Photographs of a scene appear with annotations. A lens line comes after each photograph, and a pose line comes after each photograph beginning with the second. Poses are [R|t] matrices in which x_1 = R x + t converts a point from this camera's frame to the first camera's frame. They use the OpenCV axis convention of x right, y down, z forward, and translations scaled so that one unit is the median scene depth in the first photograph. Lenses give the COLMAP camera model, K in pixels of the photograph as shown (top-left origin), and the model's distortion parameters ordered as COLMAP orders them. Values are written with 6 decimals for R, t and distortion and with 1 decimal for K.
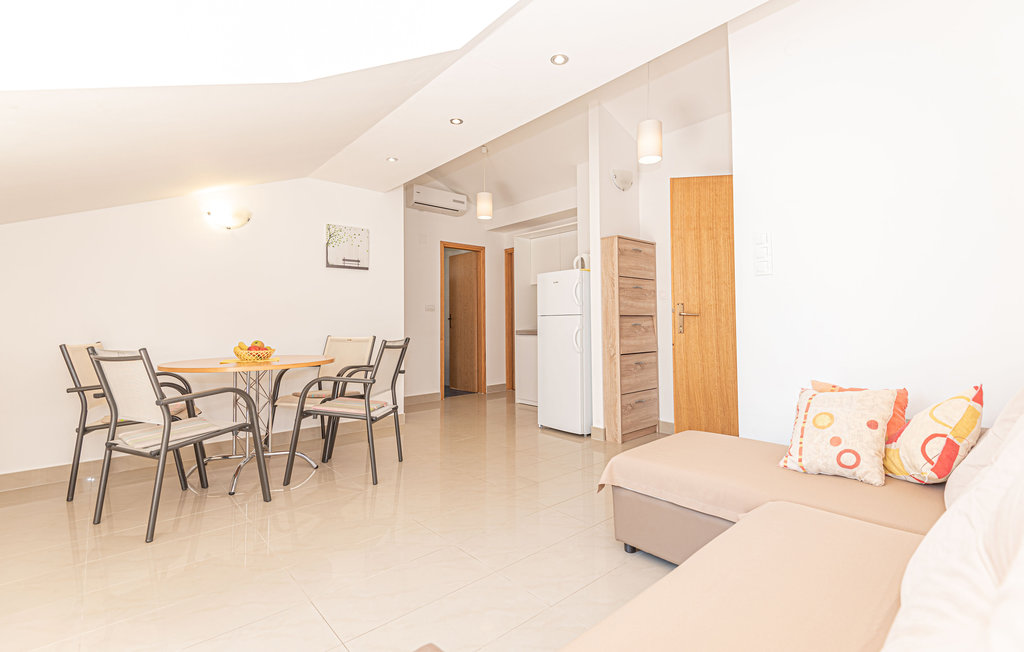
lens RADIAL K [[469.1, 0, 513.8], [0, 469.1, 309.1], [0, 0, 1]] dist [0.013086, 0.000030]
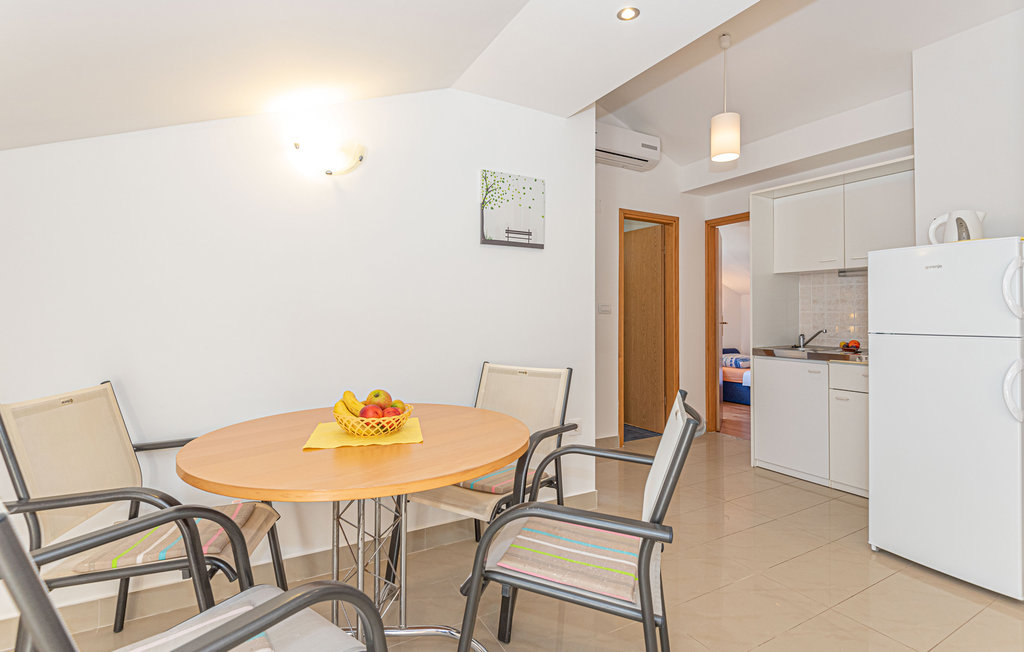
lens RADIAL K [[506.0, 0, 507.4], [0, 506.0, 306.1], [0, 0, 1]] dist [0.008631, -0.001593]
pose [[0.975338, 0.010366, -0.220473, -0.189162], [-0.008407, 0.999916, 0.009821, -0.015125], [0.220556, -0.007725, 0.975344, 0.327786]]
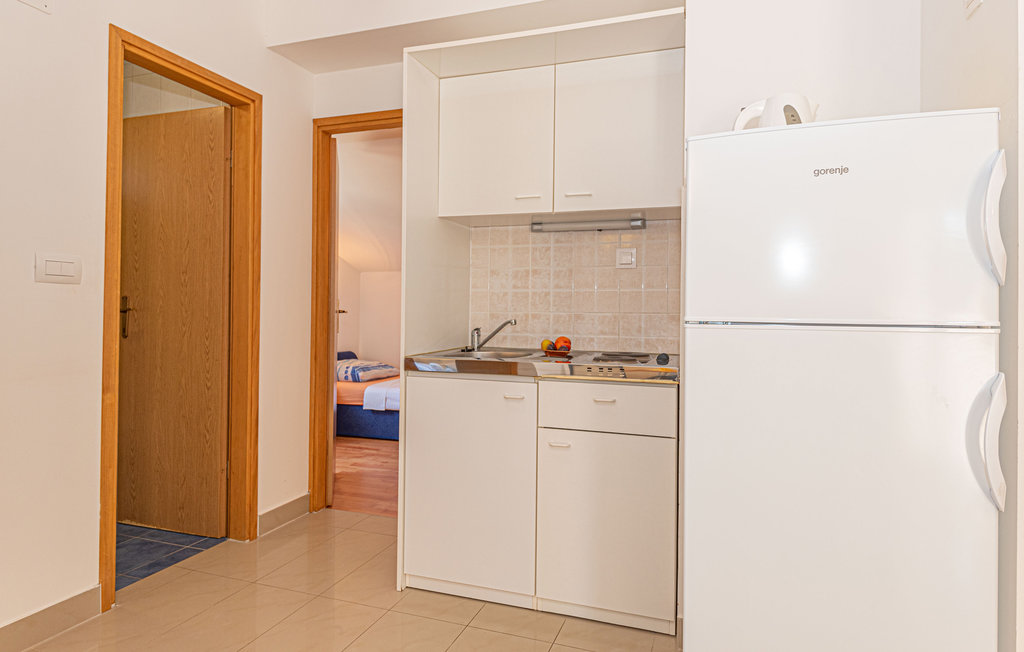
lens RADIAL K [[629.4, 0, 527.1], [0, 629.4, 308.5], [0, 0, 1]] dist [-0.005223, -0.003237]
pose [[0.881636, 0.020921, 0.471466, -0.139161], [-0.031687, 0.999387, 0.014907, 0.006391], [-0.470865, -0.028082, 0.881758, 0.702880]]
